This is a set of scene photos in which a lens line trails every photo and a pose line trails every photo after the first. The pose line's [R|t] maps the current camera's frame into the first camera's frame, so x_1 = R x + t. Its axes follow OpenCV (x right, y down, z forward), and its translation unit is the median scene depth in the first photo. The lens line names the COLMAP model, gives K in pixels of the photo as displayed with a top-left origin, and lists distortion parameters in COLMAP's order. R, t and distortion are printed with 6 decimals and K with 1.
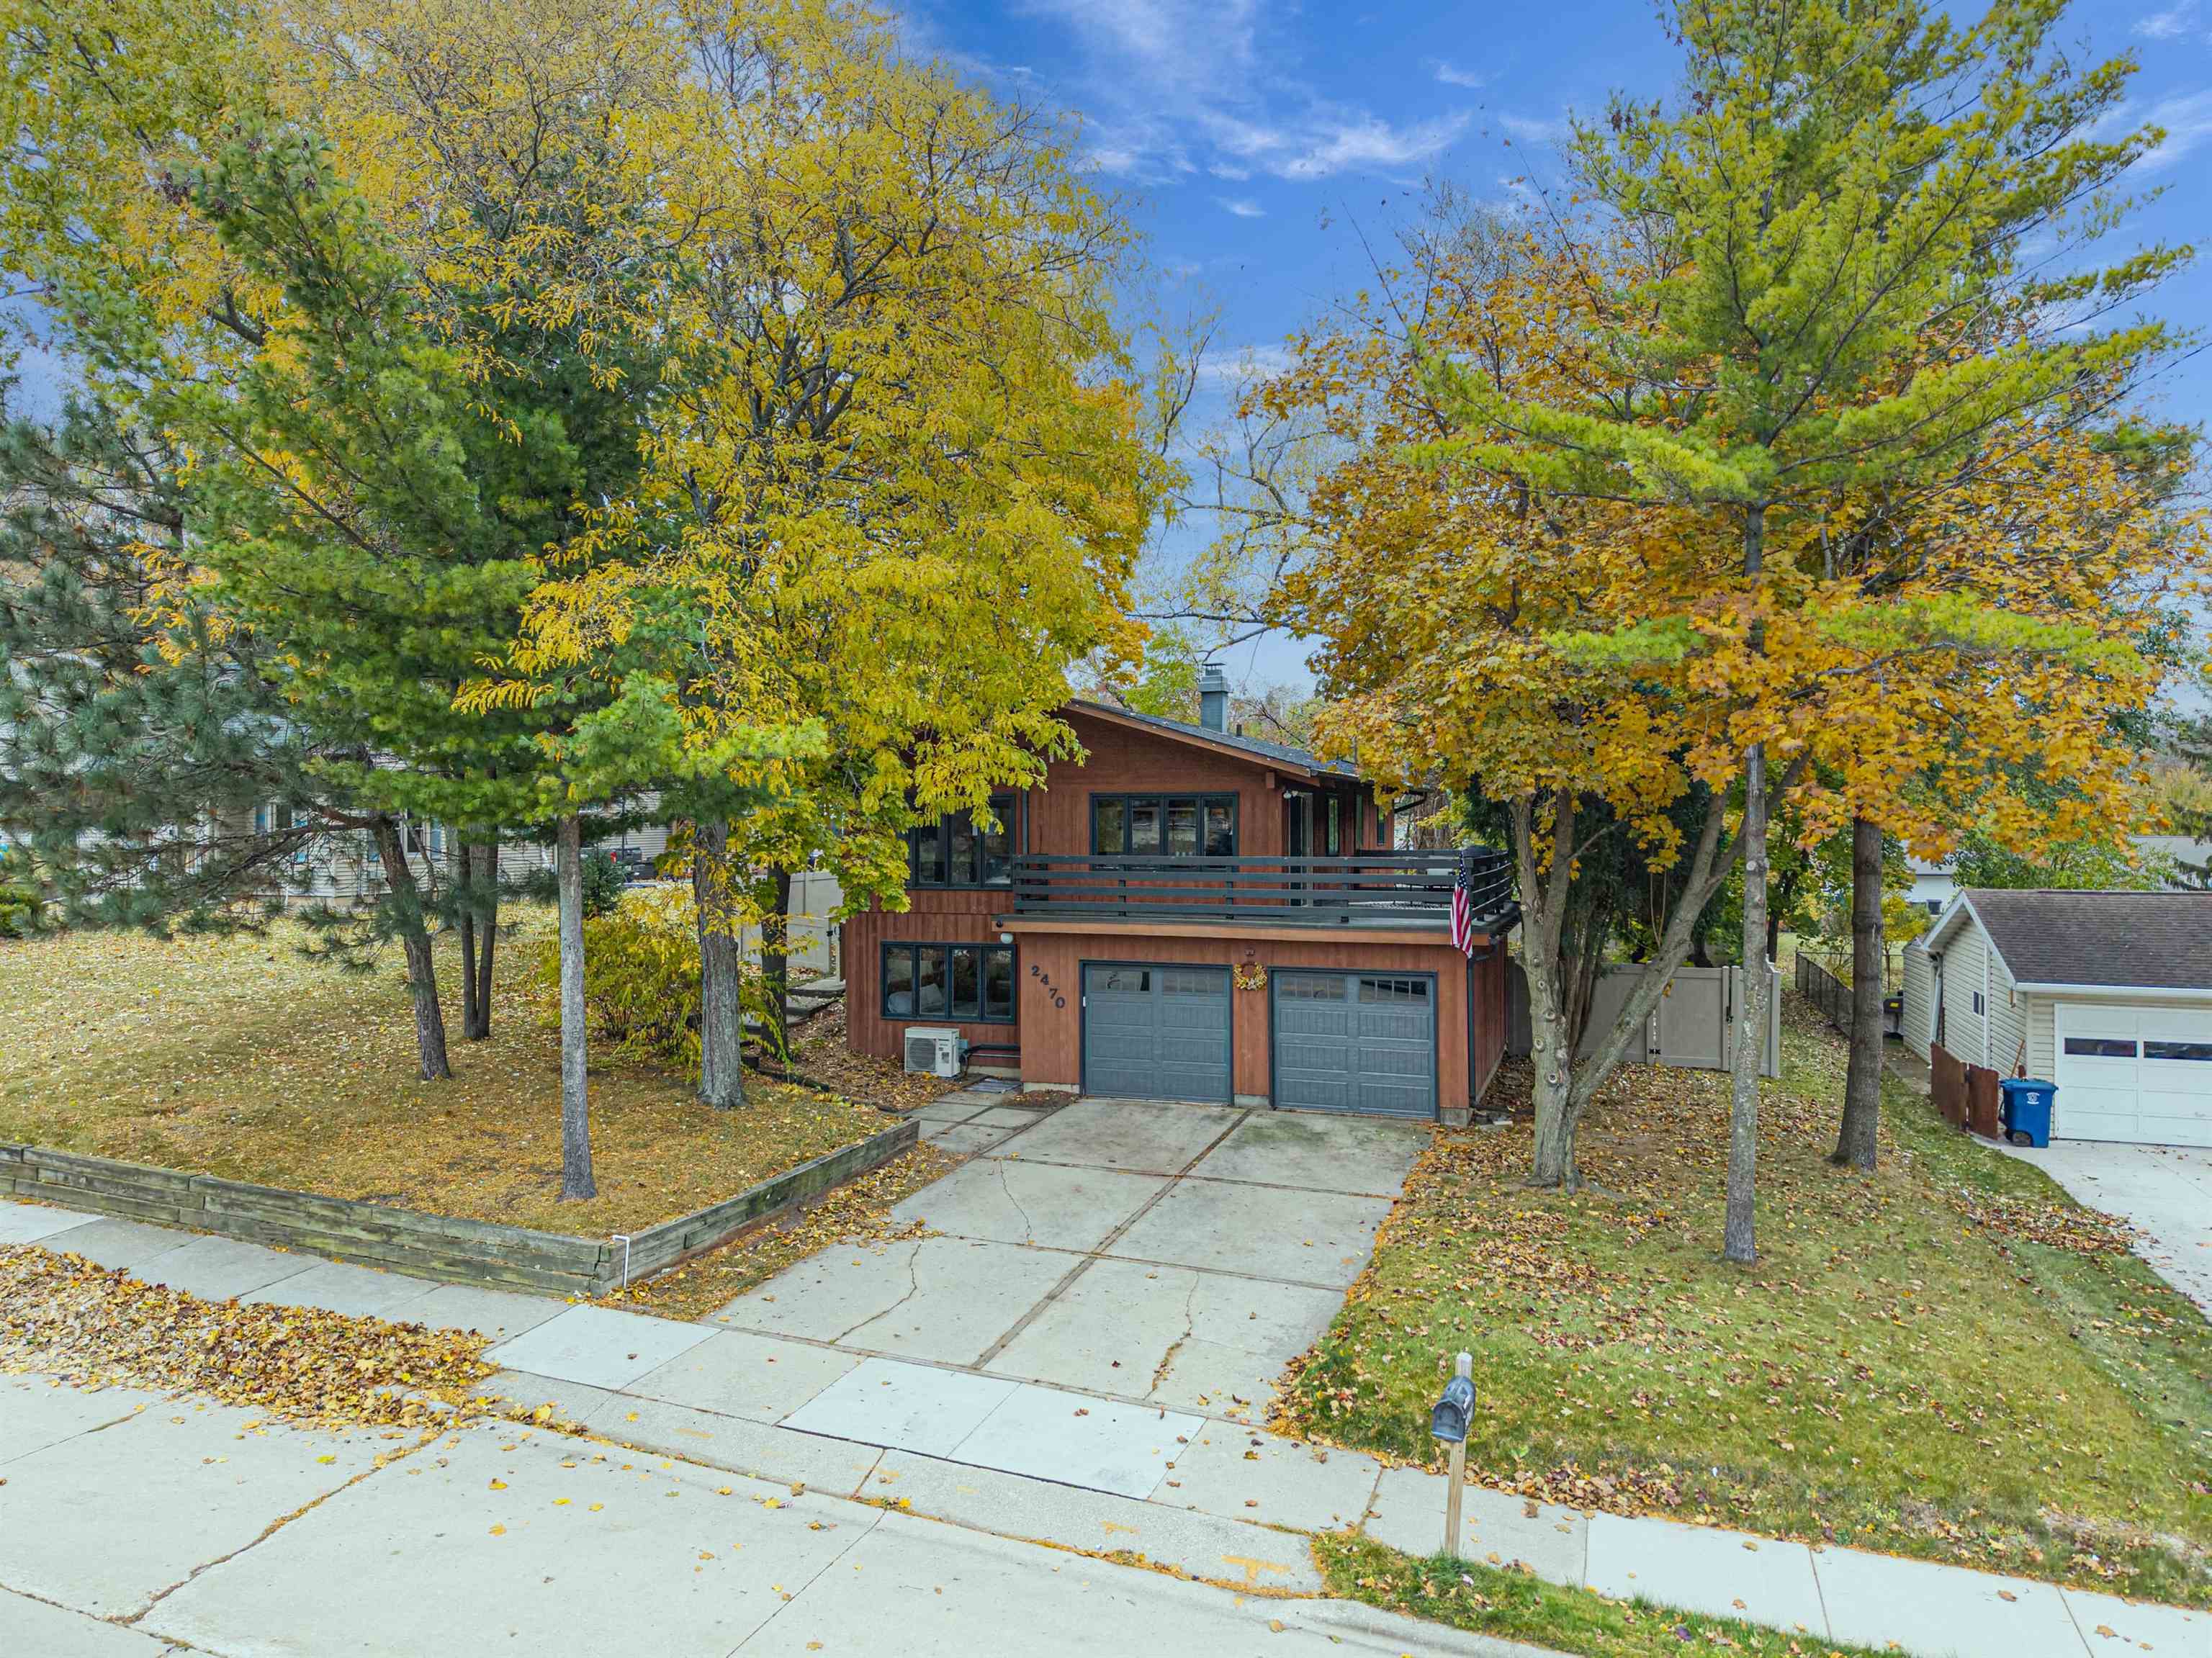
lens RADIAL K [[1319.6, 0, 1106.0], [0, 1319.6, 829.0], [0, 0, 1]] dist [0.032527, -0.024922]
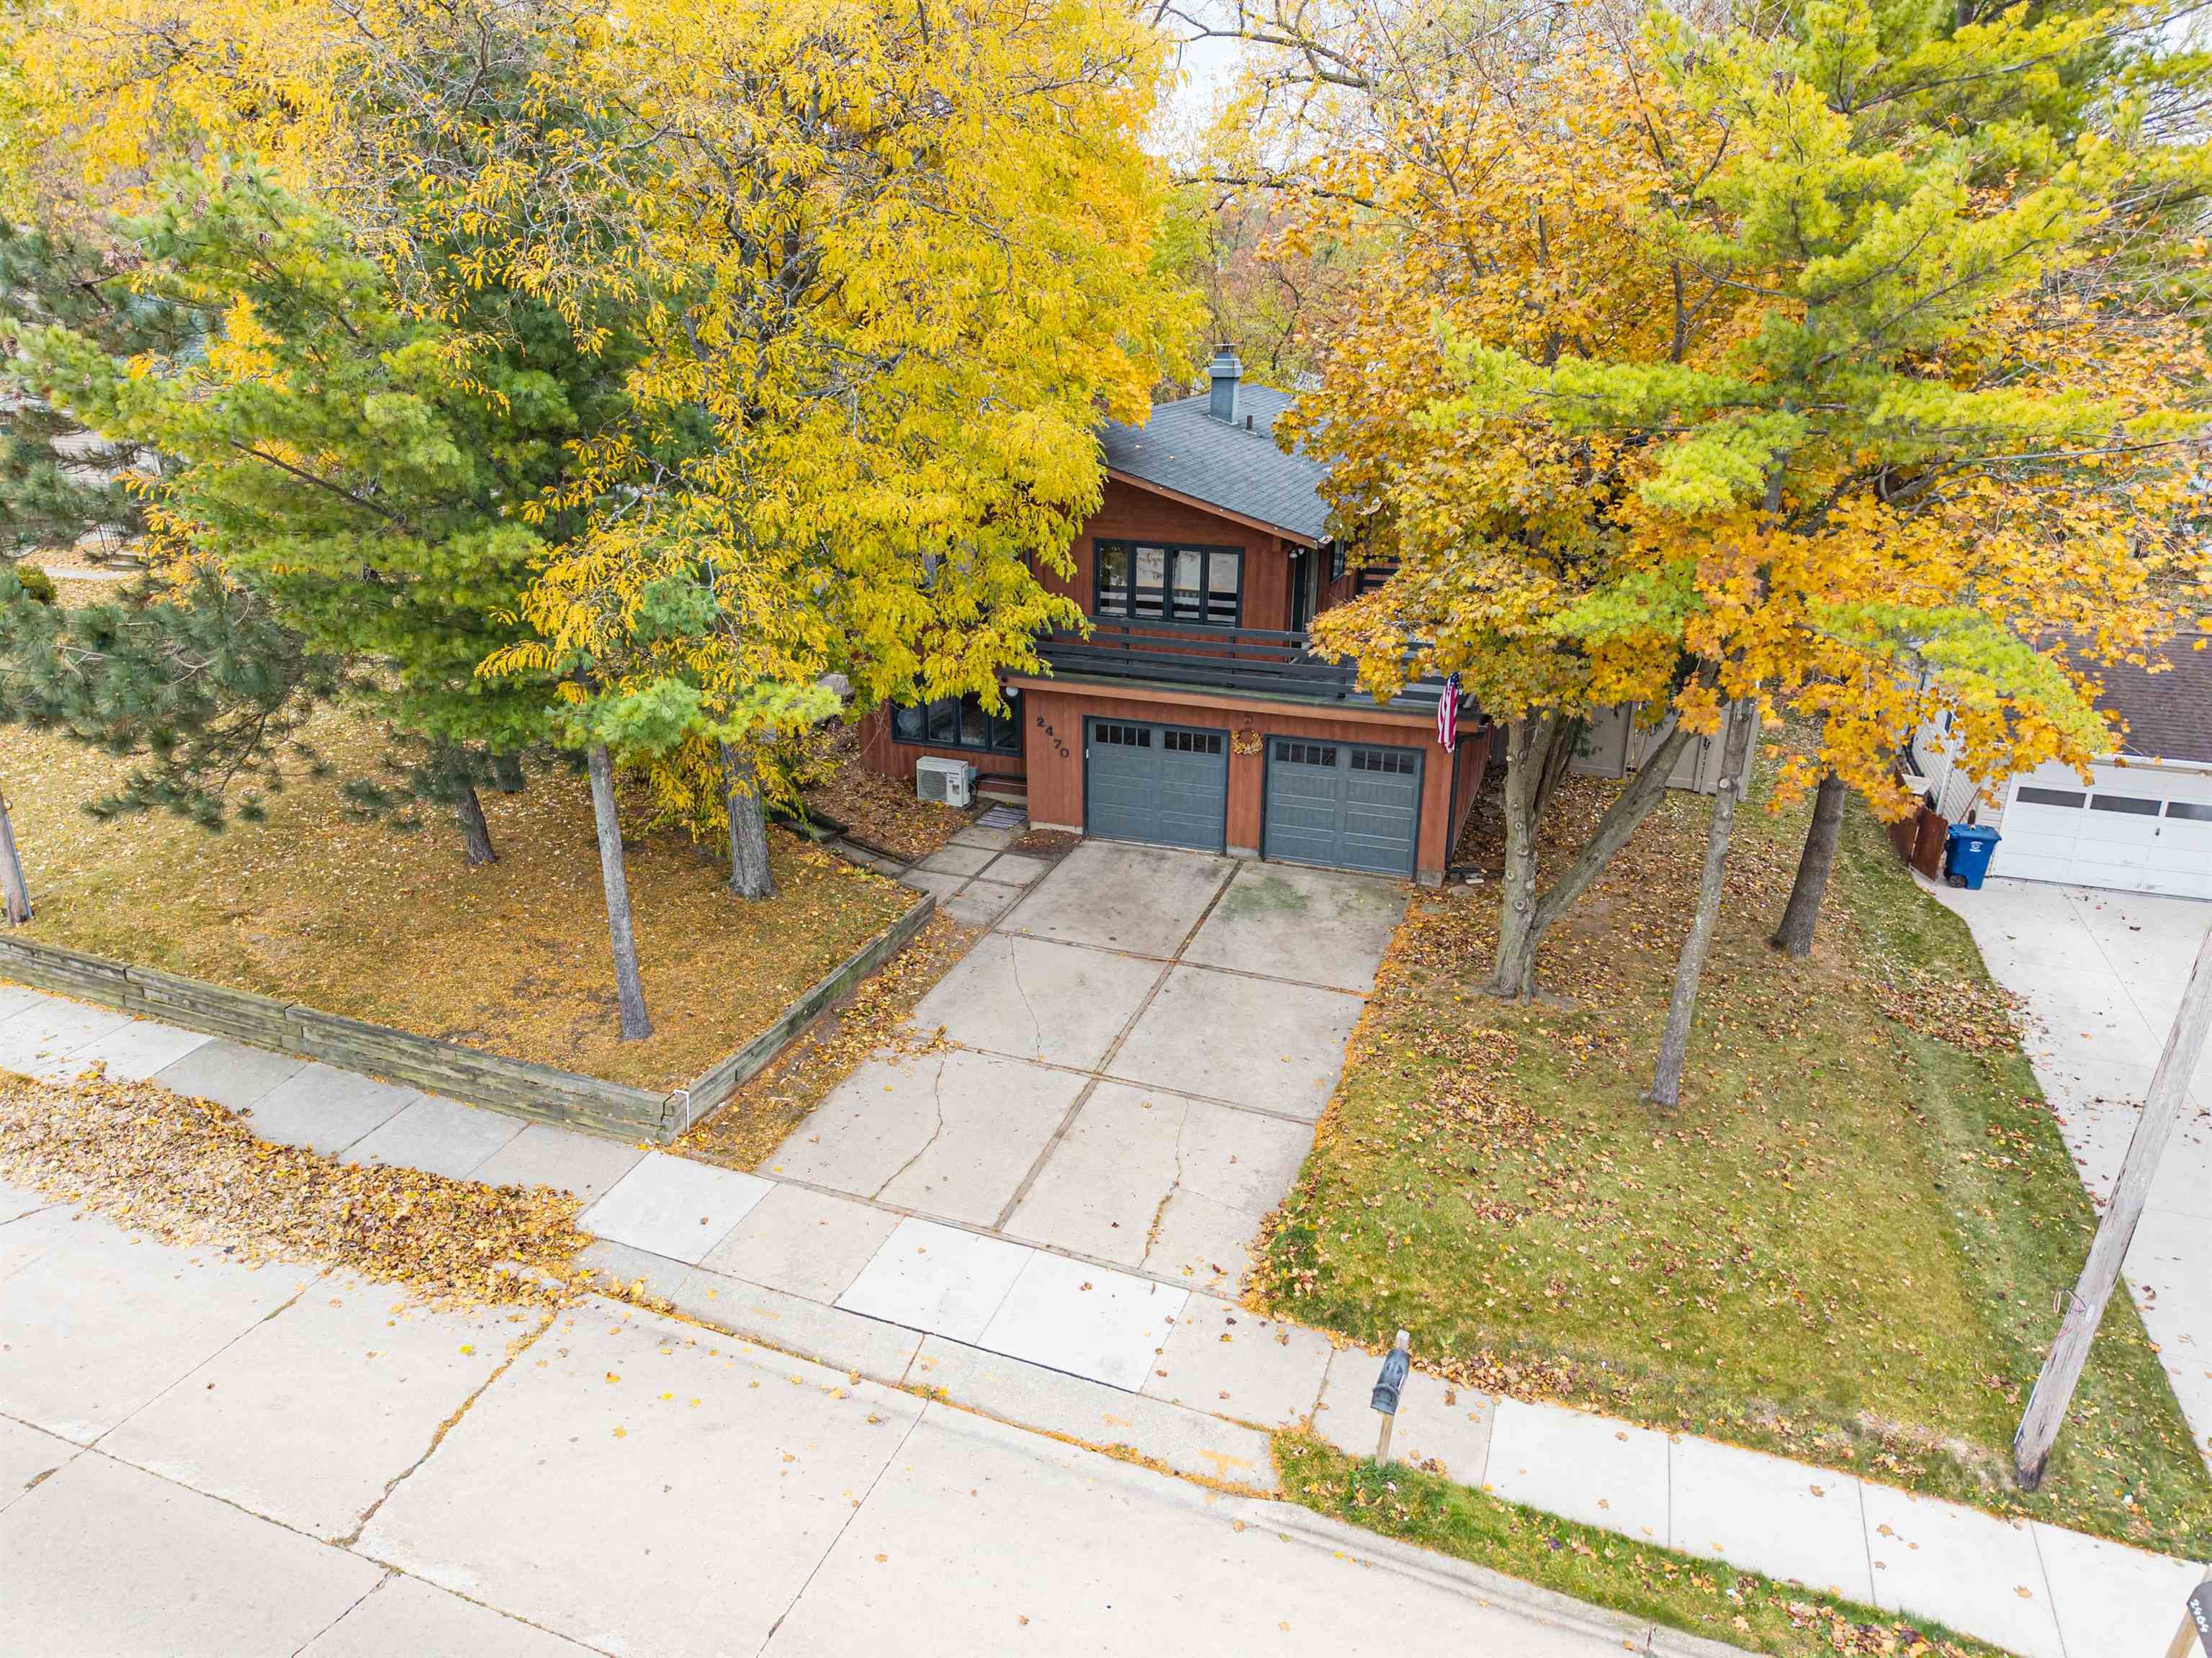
lens RADIAL K [[1340.6, 0, 1106.7], [0, 1340.6, 702.9], [0, 0, 1]] dist [0.051854, -0.047953]
pose [[0.999945, 0.010108, 0.002696, -0.008224], [-0.010446, 0.950938, 0.309205, -0.420946], [0.000562, -0.309217, 0.950991, 0.001439]]
